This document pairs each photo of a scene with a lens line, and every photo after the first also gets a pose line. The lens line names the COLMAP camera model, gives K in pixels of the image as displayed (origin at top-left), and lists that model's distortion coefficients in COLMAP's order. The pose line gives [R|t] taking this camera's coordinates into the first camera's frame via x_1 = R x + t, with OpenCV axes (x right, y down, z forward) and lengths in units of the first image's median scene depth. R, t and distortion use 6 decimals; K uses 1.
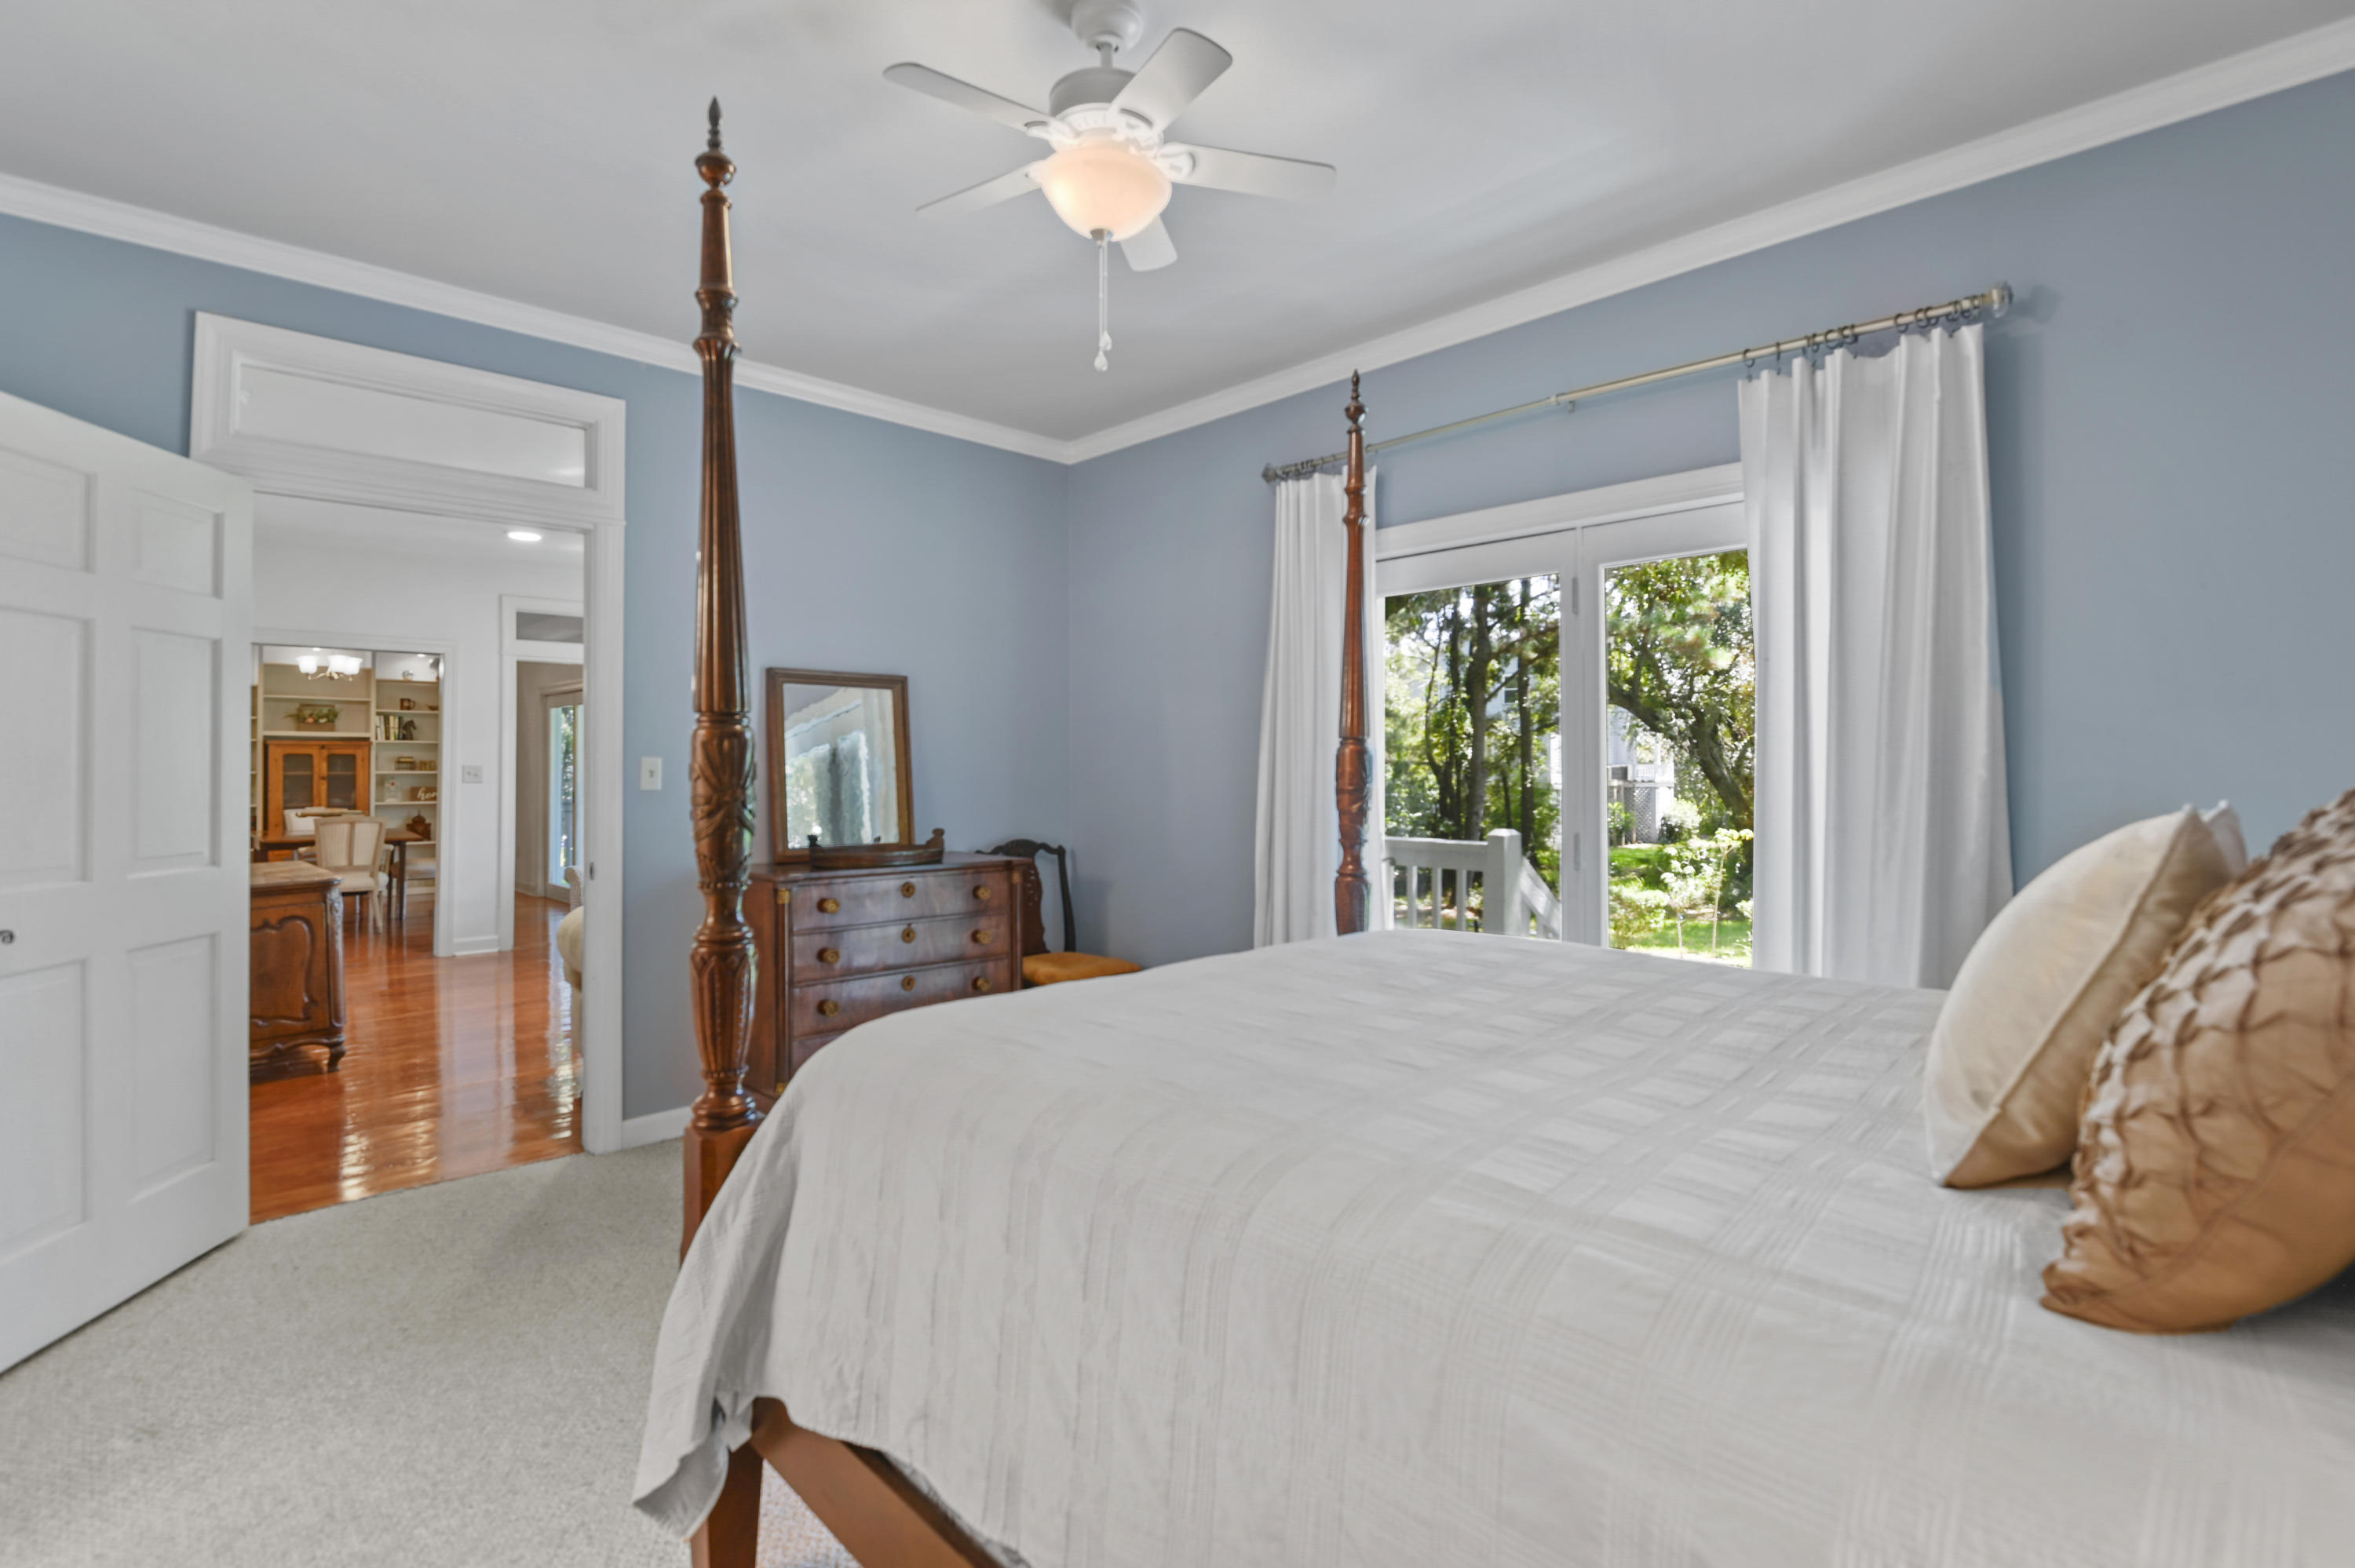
lens RADIAL K [[1111.3, 0, 1182.9], [0, 1111.3, 750.6], [0, 0, 1]] dist [-0.020023, -0.001216]
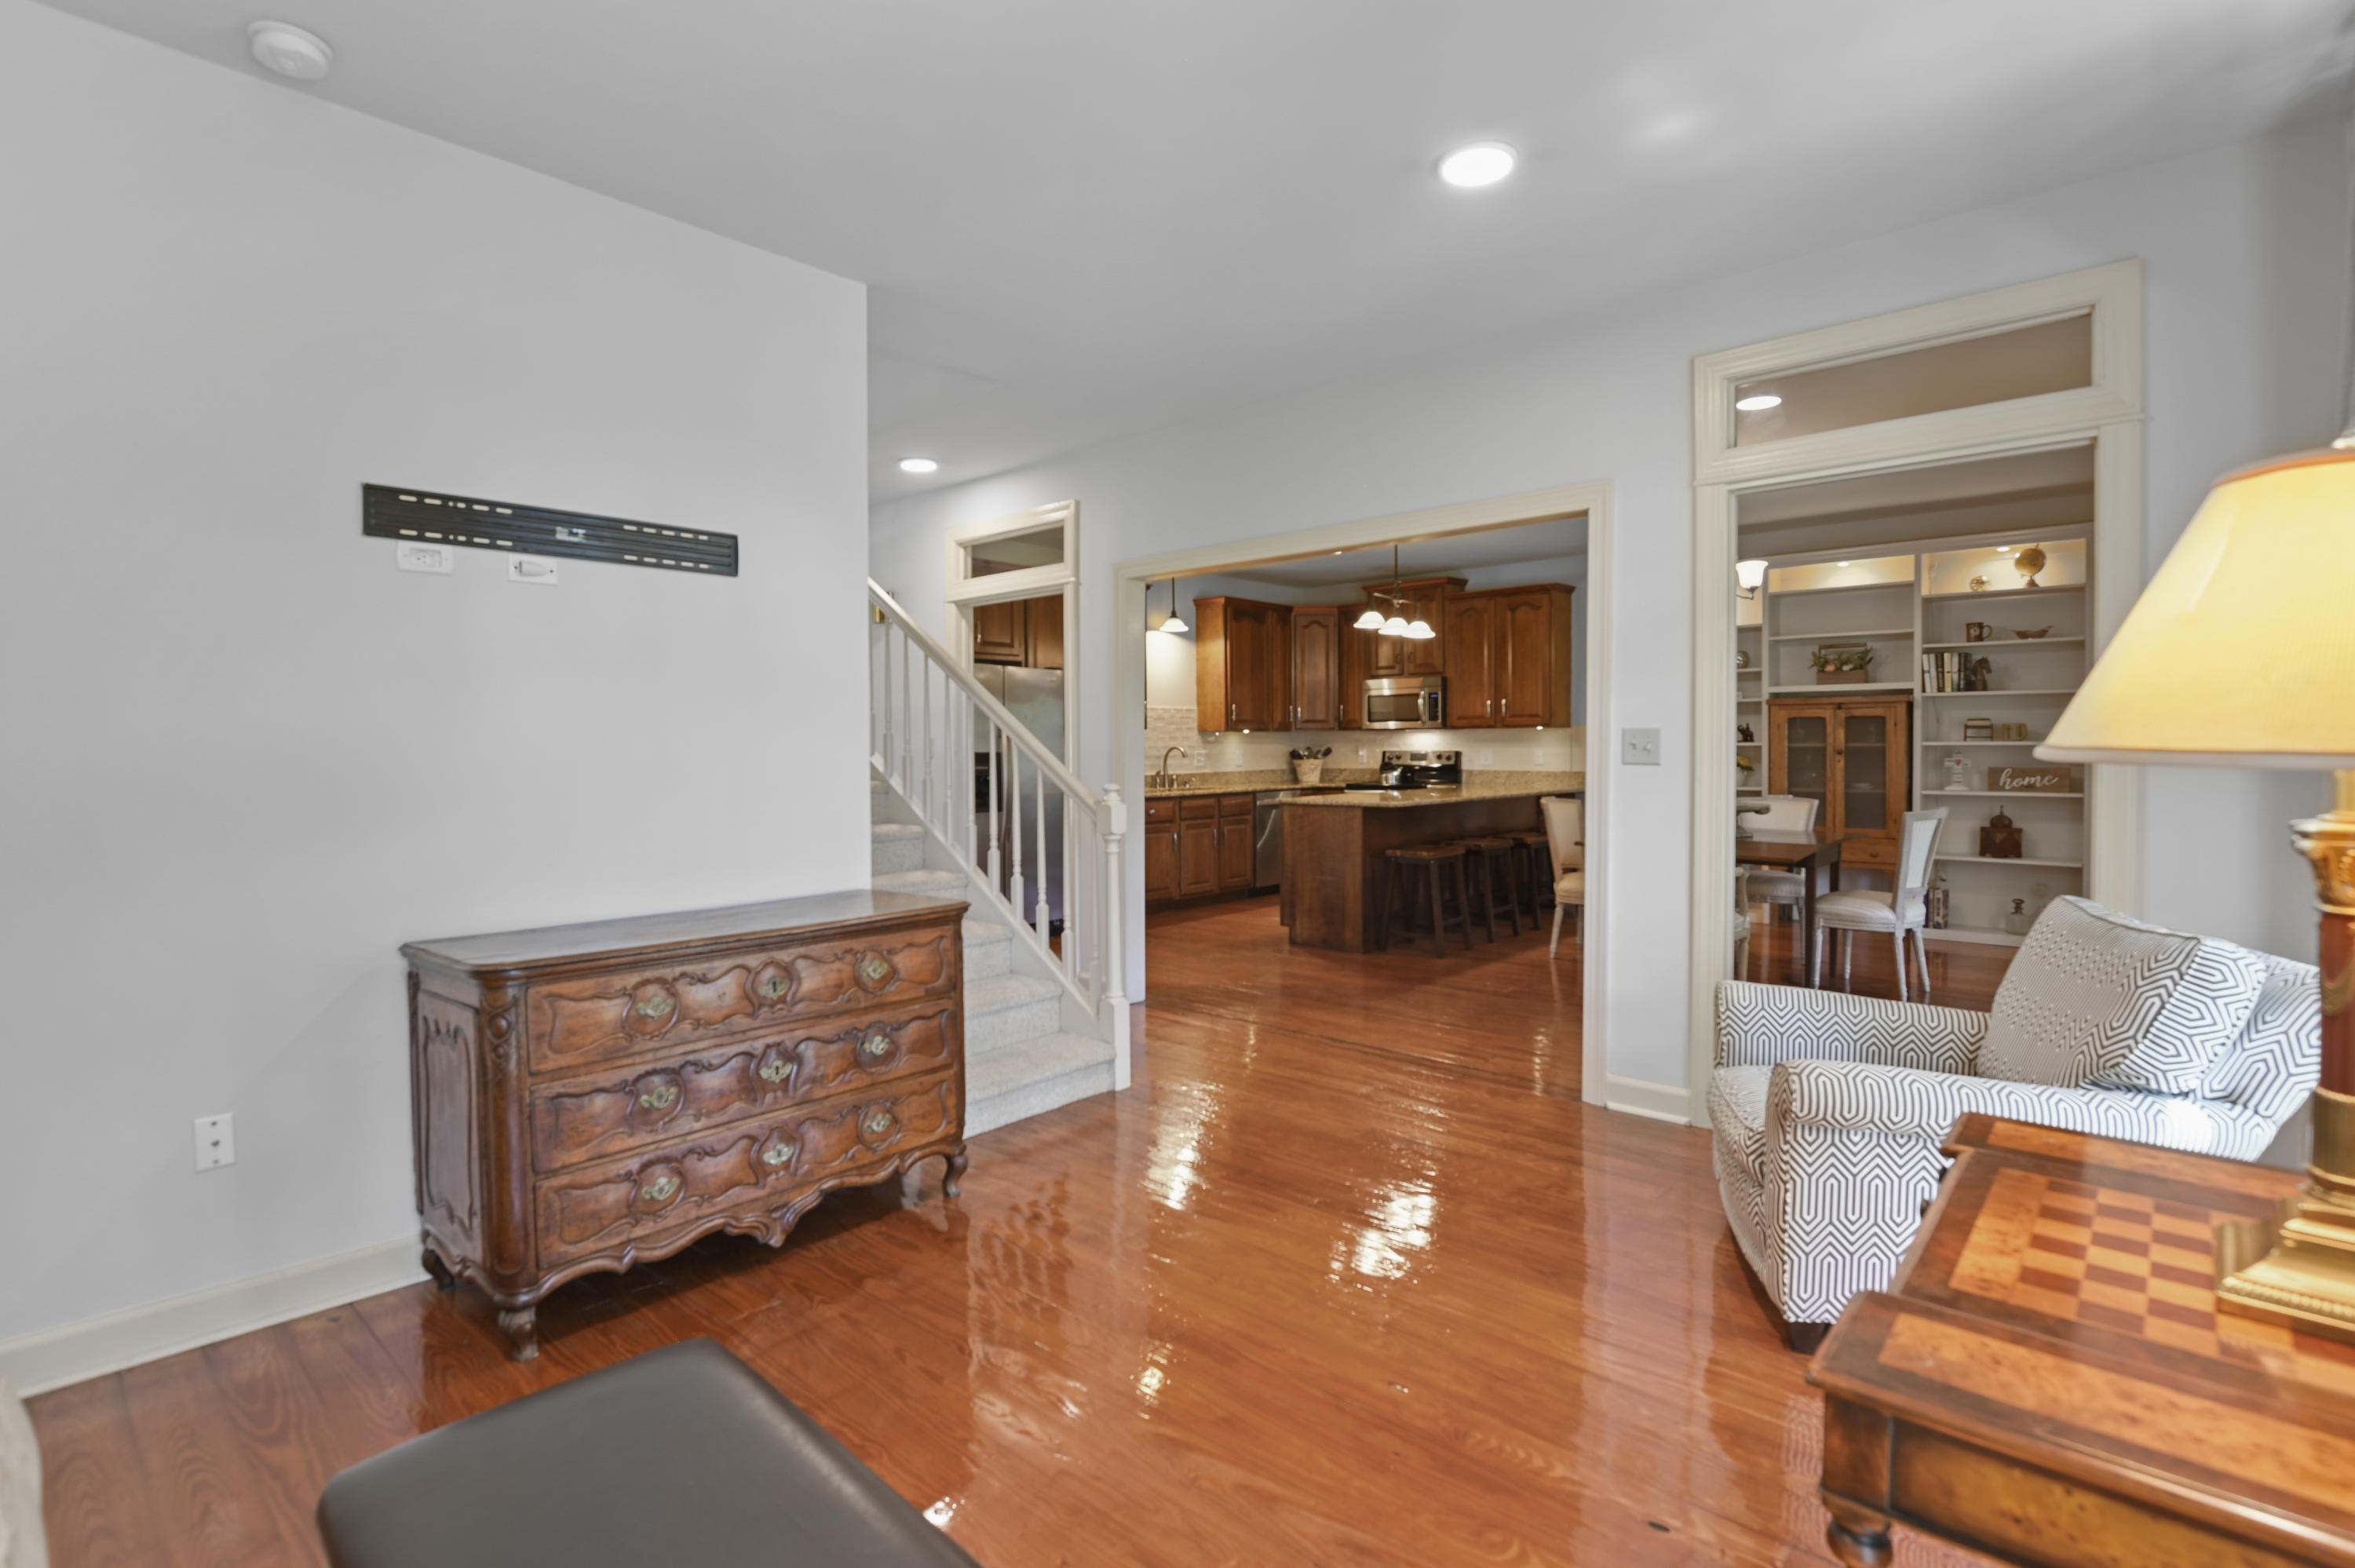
lens RADIAL K [[1109.0, 0, 1176.5], [0, 1109.0, 773.8], [0, 0, 1]] dist [-0.018093, -0.000372]
pose [[0.047773, 0.024741, -0.998552, -0.121458], [0.019515, 0.999479, 0.025698, 0.012700], [0.998668, -0.020715, 0.047266, 0.547692]]
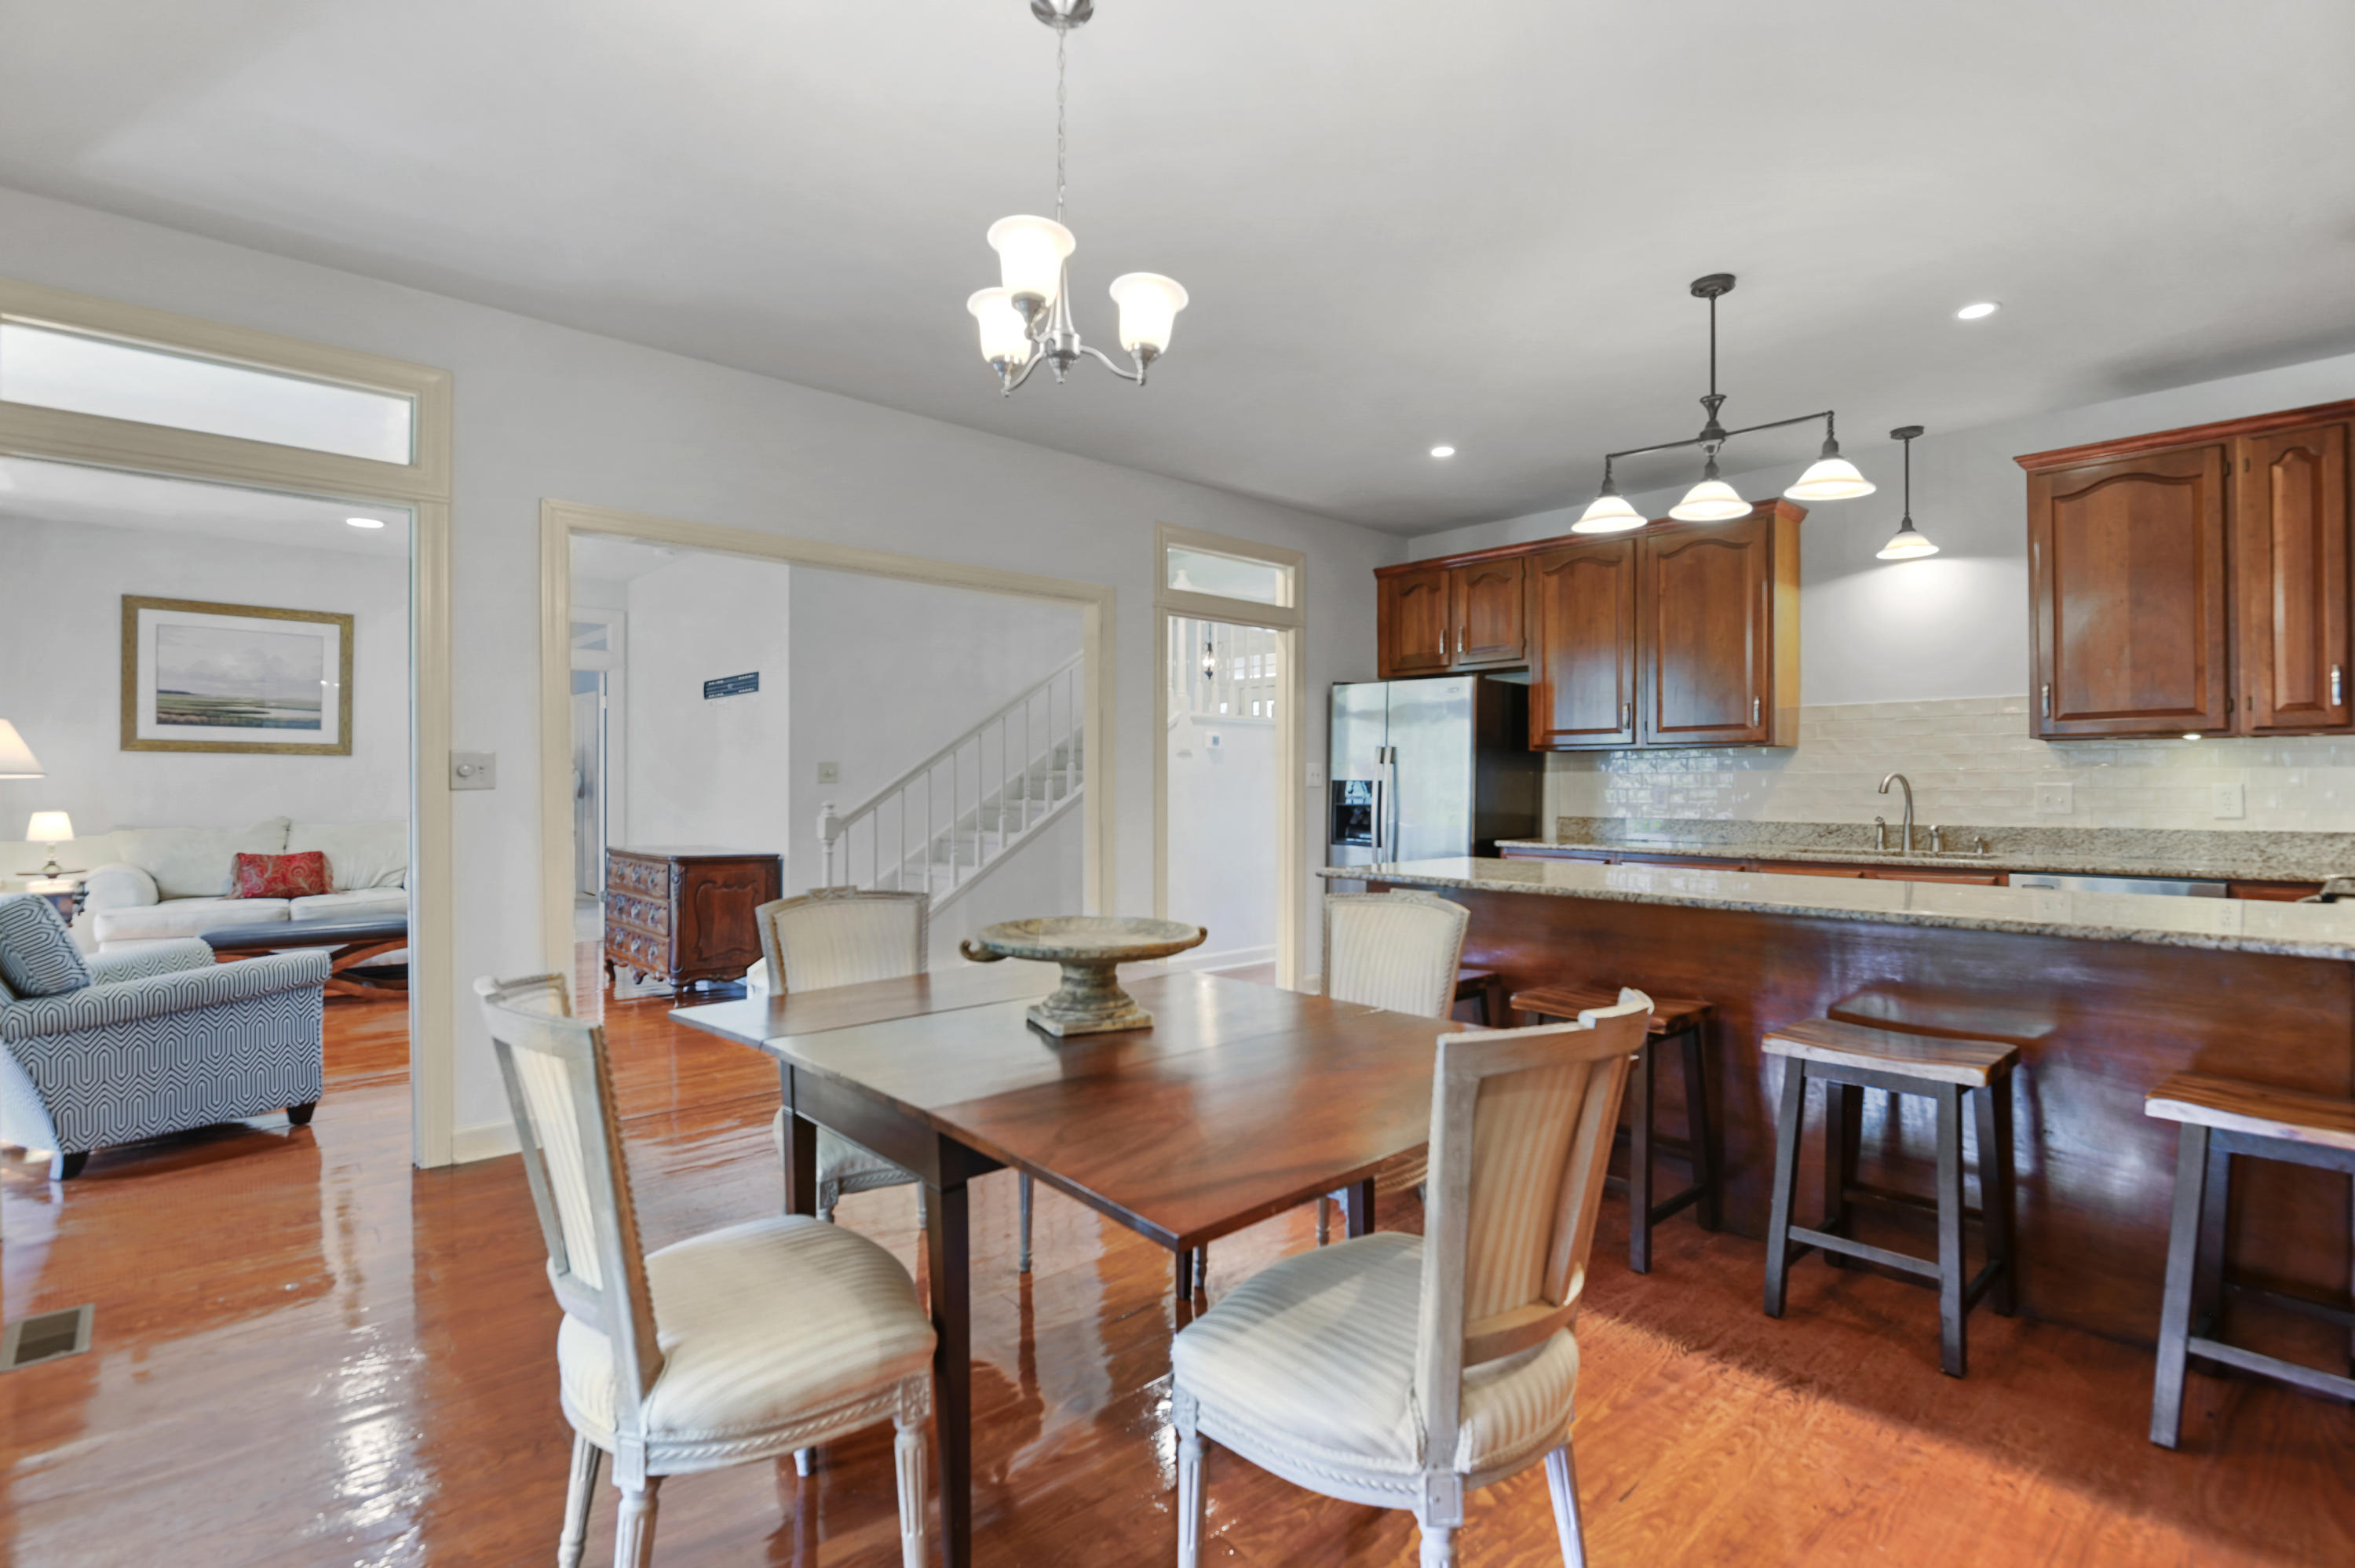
lens RADIAL K [[1092.7, 0, 1185.7], [0, 1092.7, 795.9], [0, 0, 1]] dist [0.000957, -0.013181]
pose [[-0.998938, -0.001086, 0.046068, -0.686637], [-0.001116, 0.999999, -0.000633, 0.023508], [-0.046067, -0.000683, -0.998938, 1.037526]]
